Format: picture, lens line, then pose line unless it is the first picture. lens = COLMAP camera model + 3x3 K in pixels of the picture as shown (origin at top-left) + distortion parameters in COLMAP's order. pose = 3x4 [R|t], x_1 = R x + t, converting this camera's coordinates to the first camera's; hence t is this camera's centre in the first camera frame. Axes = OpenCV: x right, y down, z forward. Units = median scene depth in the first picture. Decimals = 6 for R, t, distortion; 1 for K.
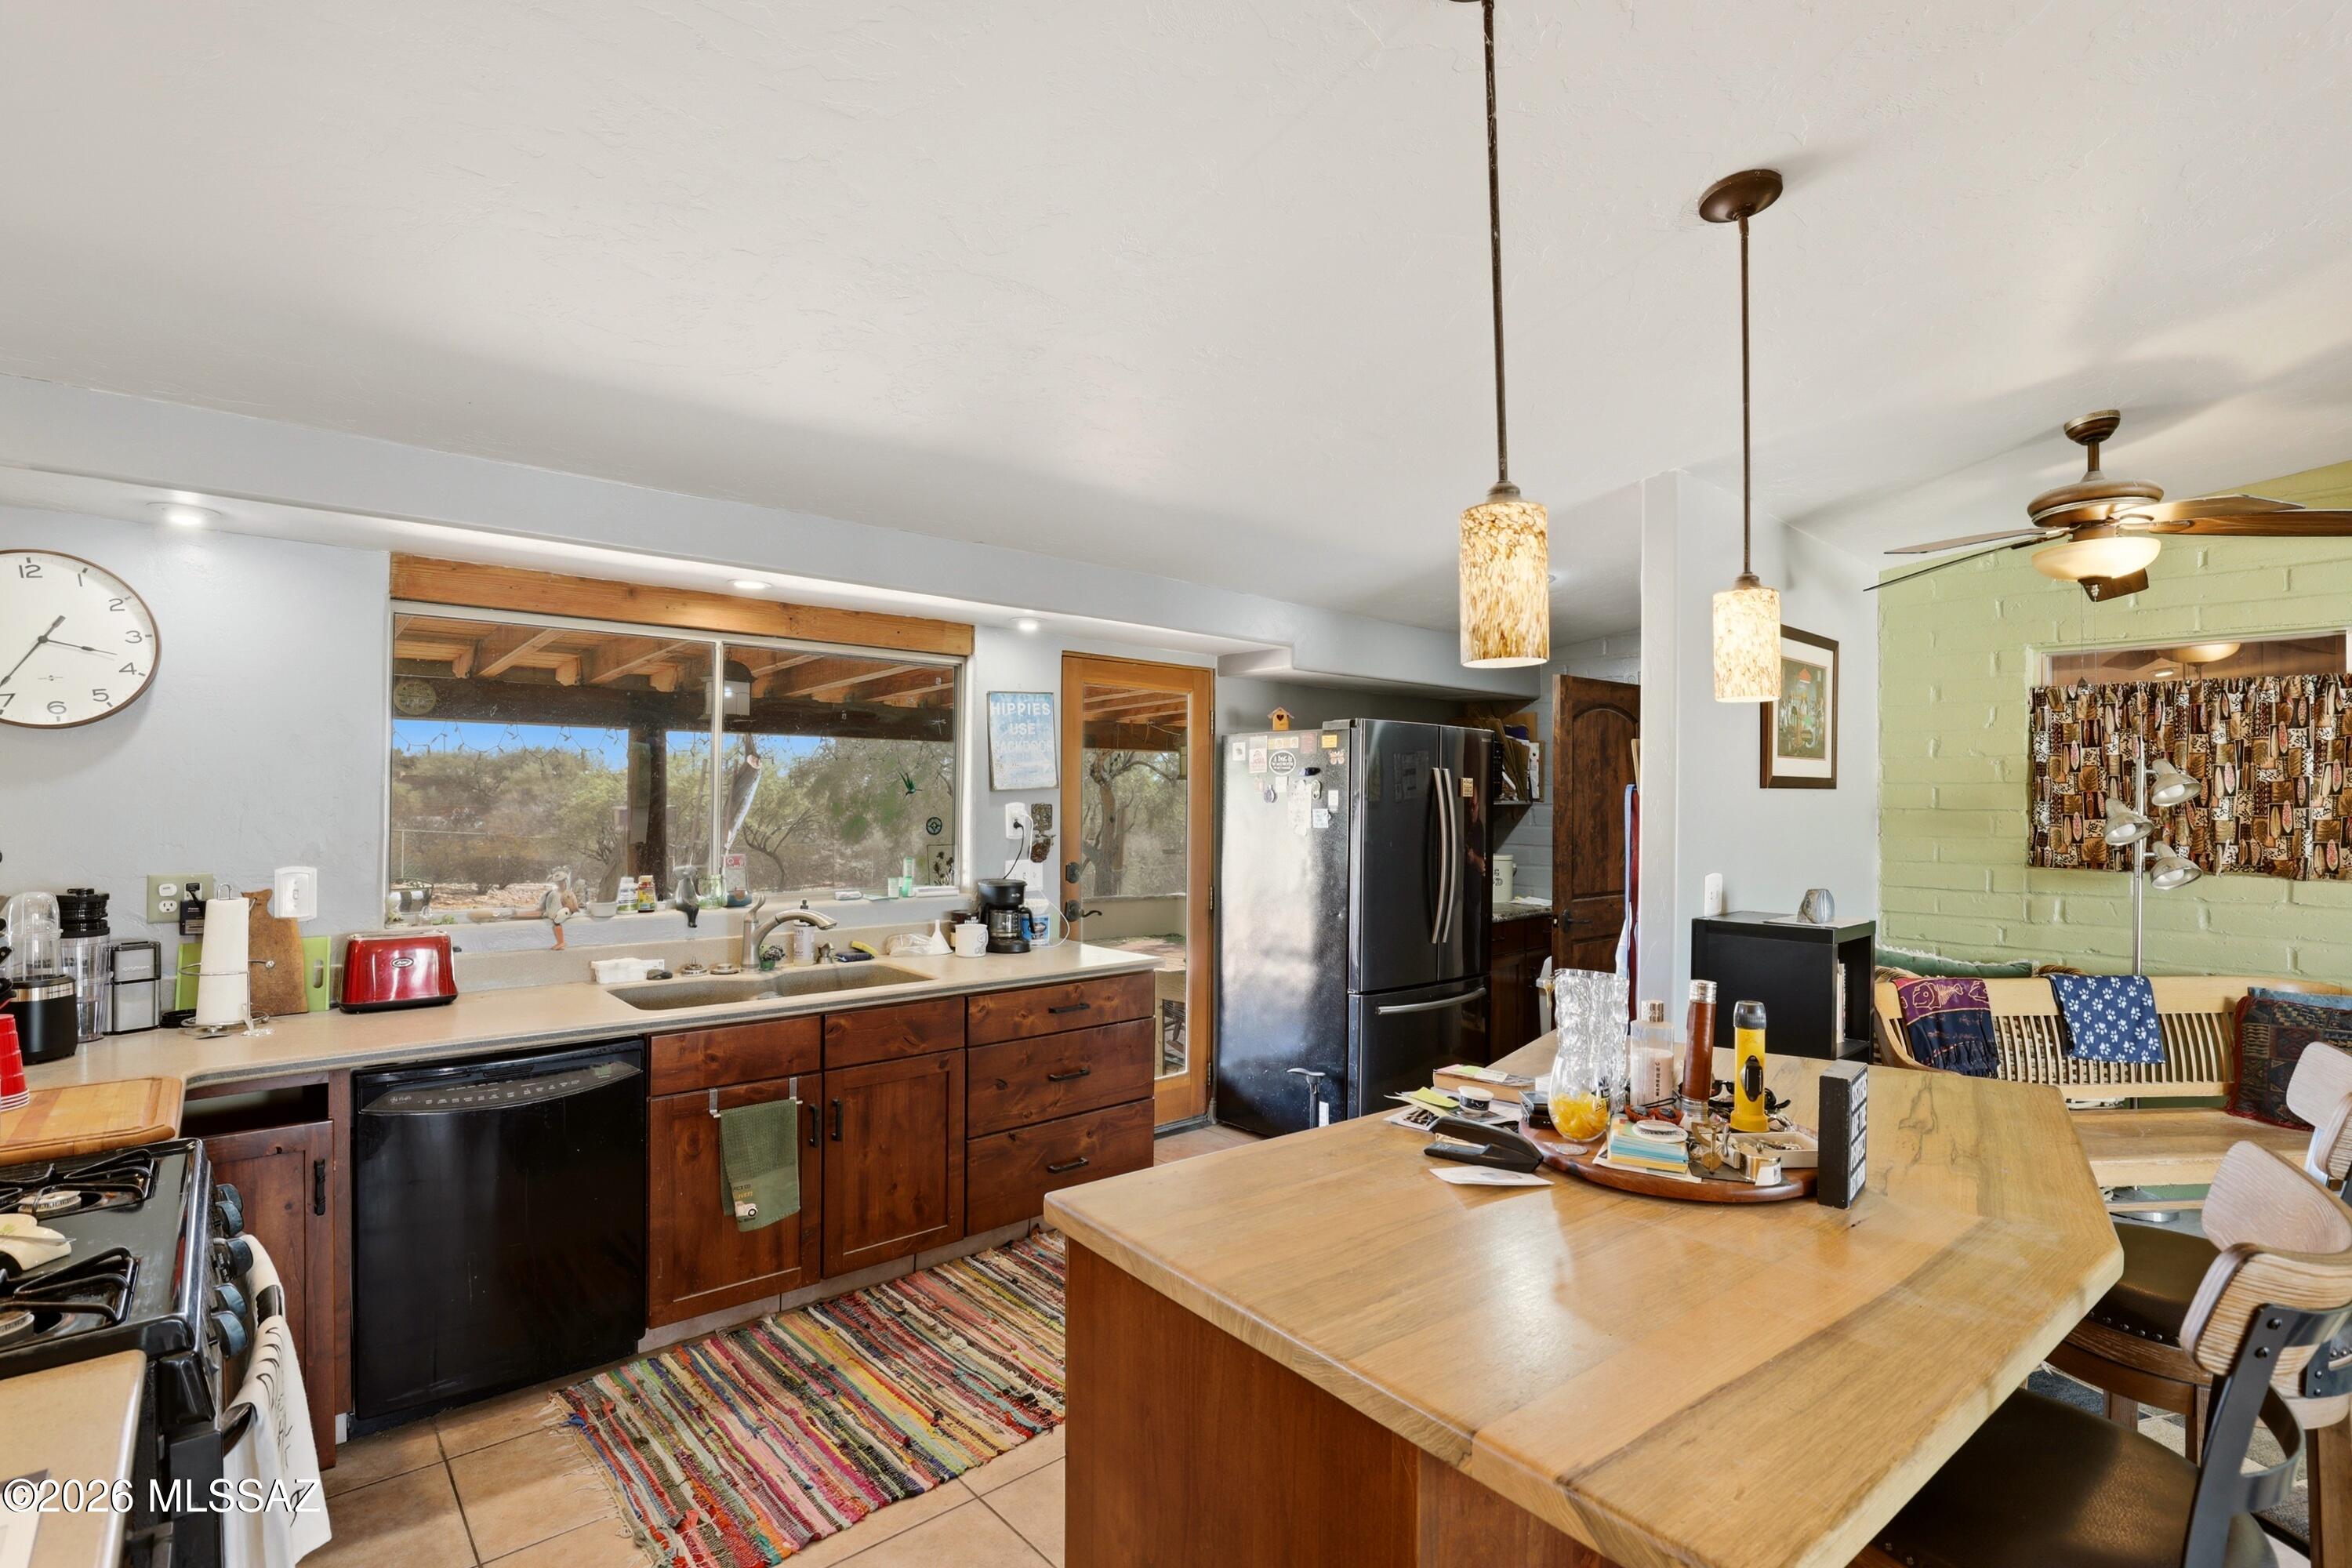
lens RADIAL K [[1111.0, 0, 1174.1], [0, 1111.0, 785.9], [0, 0, 1]] dist [-0.005992, -0.000556]
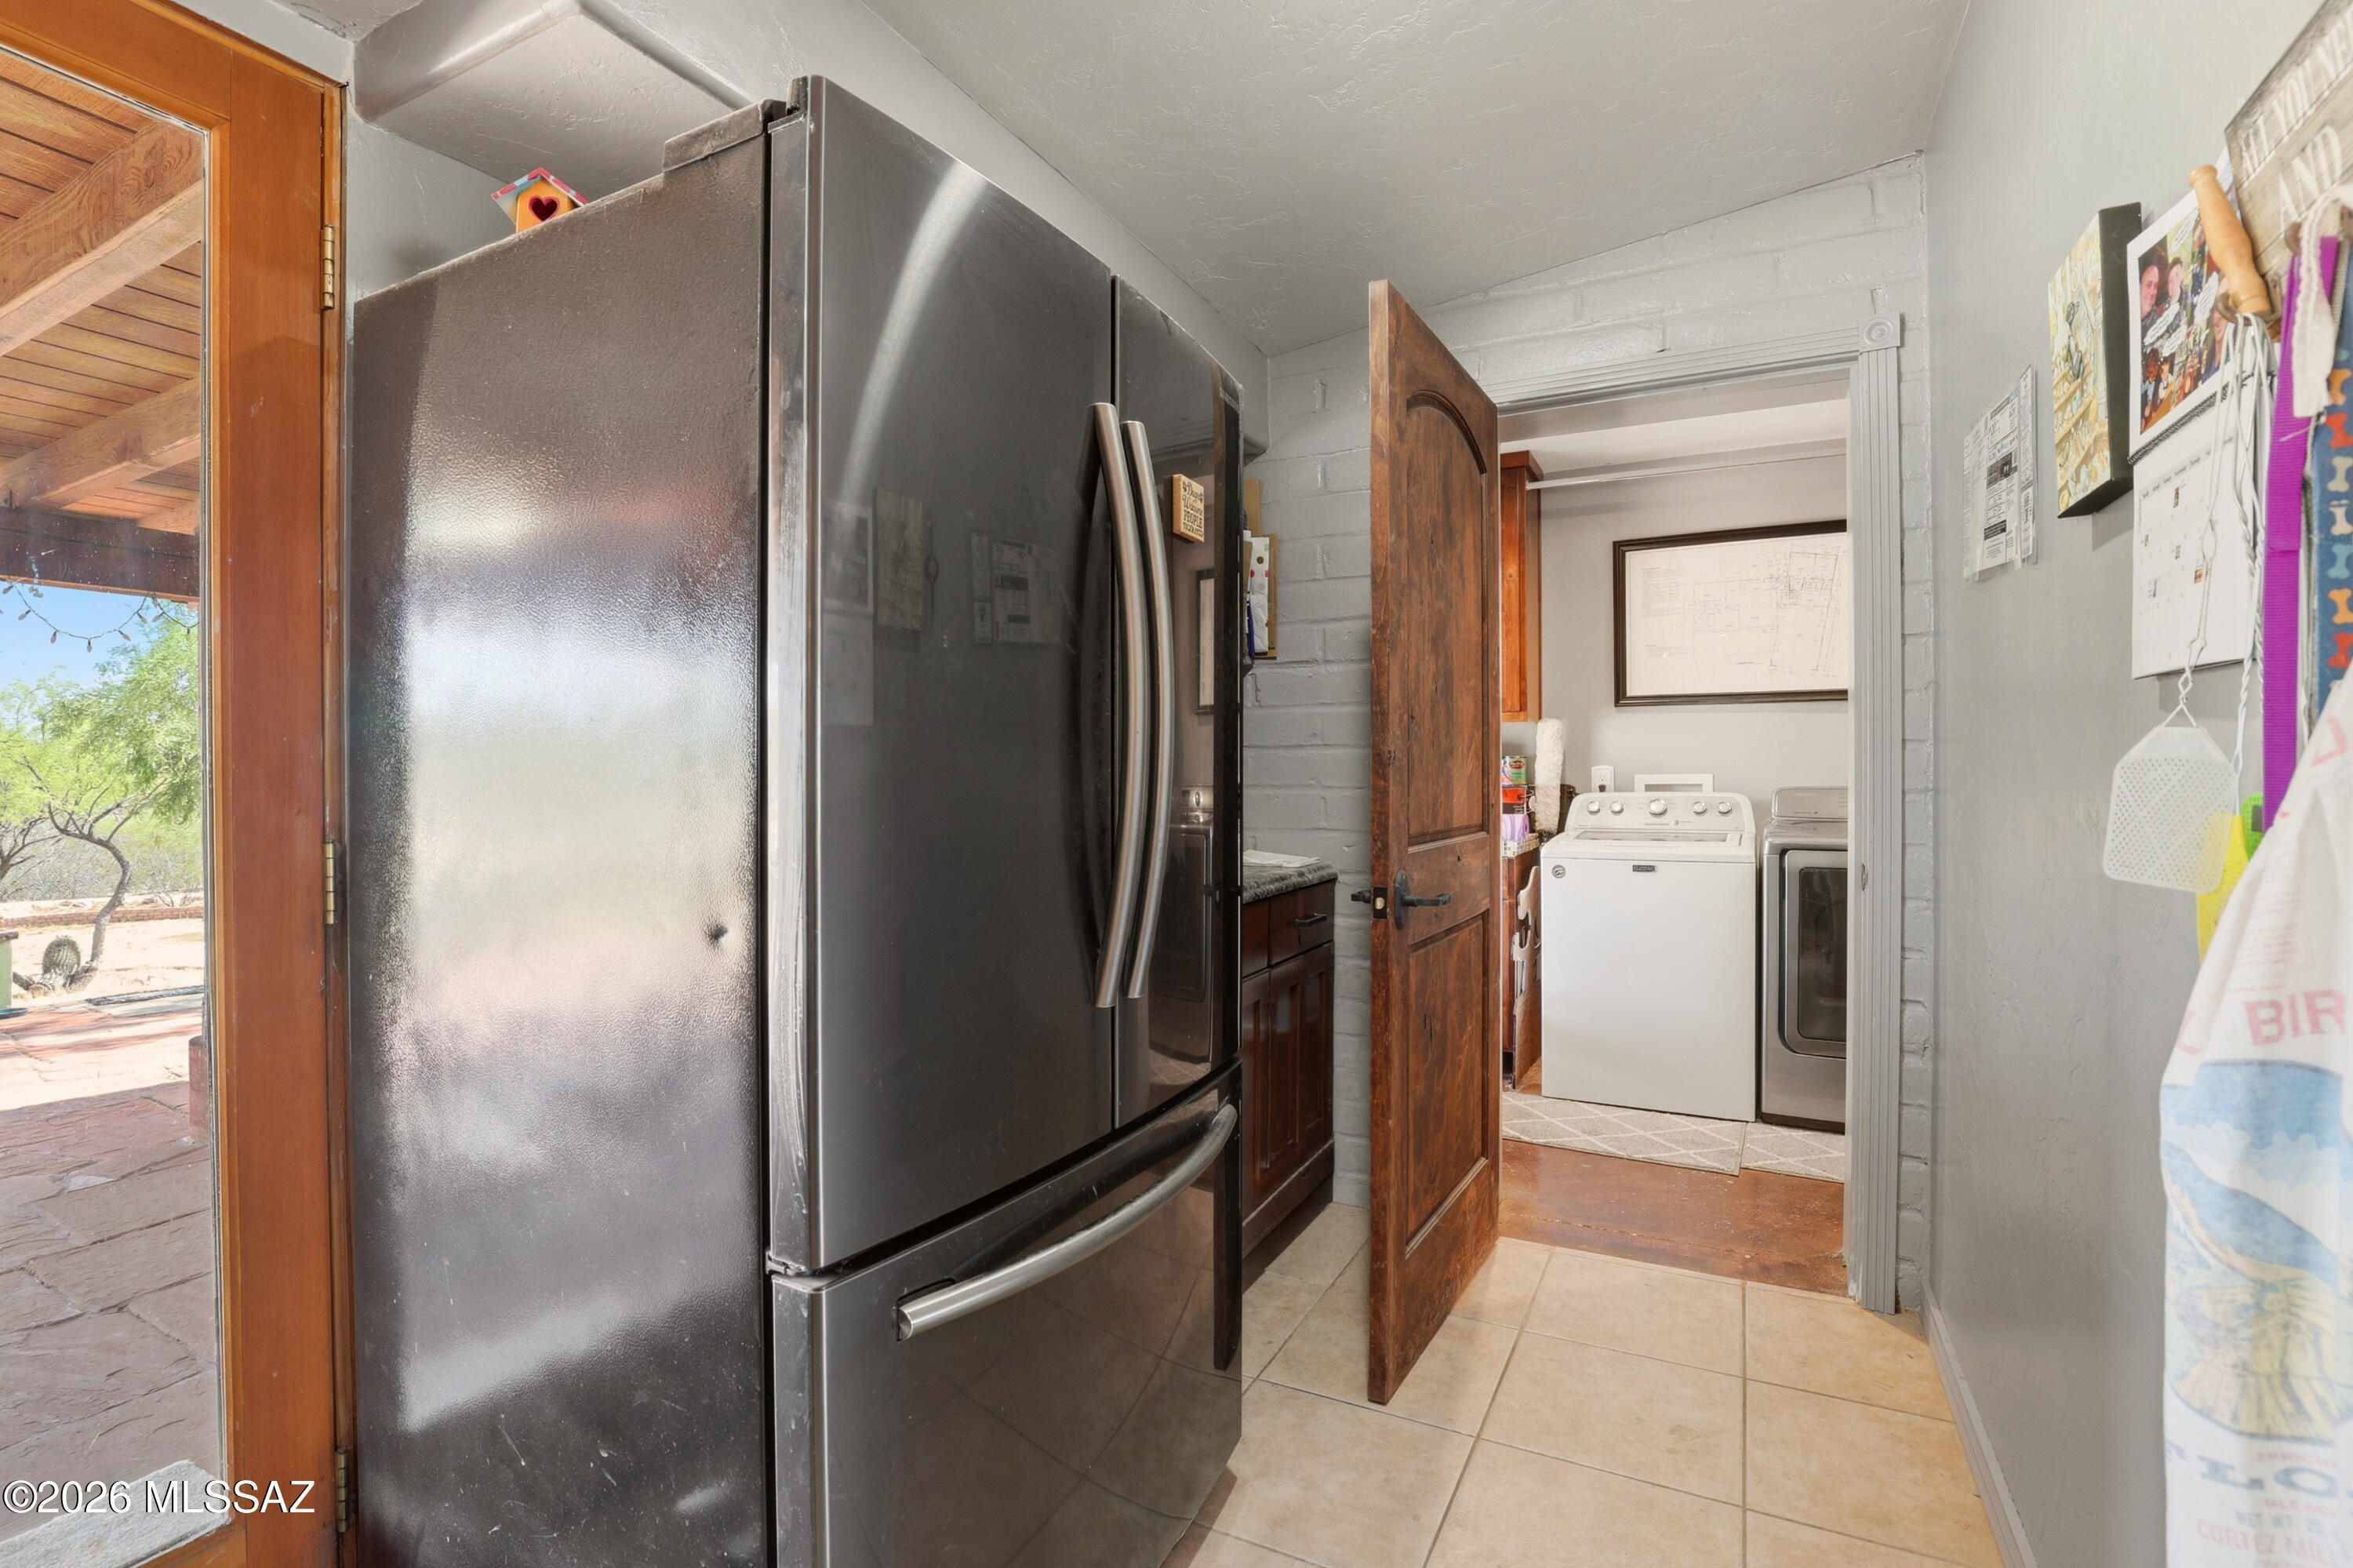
lens RADIAL K [[1111.5, 0, 1178.3], [0, 1111.5, 779.7], [0, 0, 1]] dist [-0.005992, -0.000556]
pose [[0.933988, -0.013502, 0.357048, 0.180542], [0.006543, 0.999765, 0.020691, 0.092472], [-0.357243, -0.016990, 0.933857, 0.874093]]
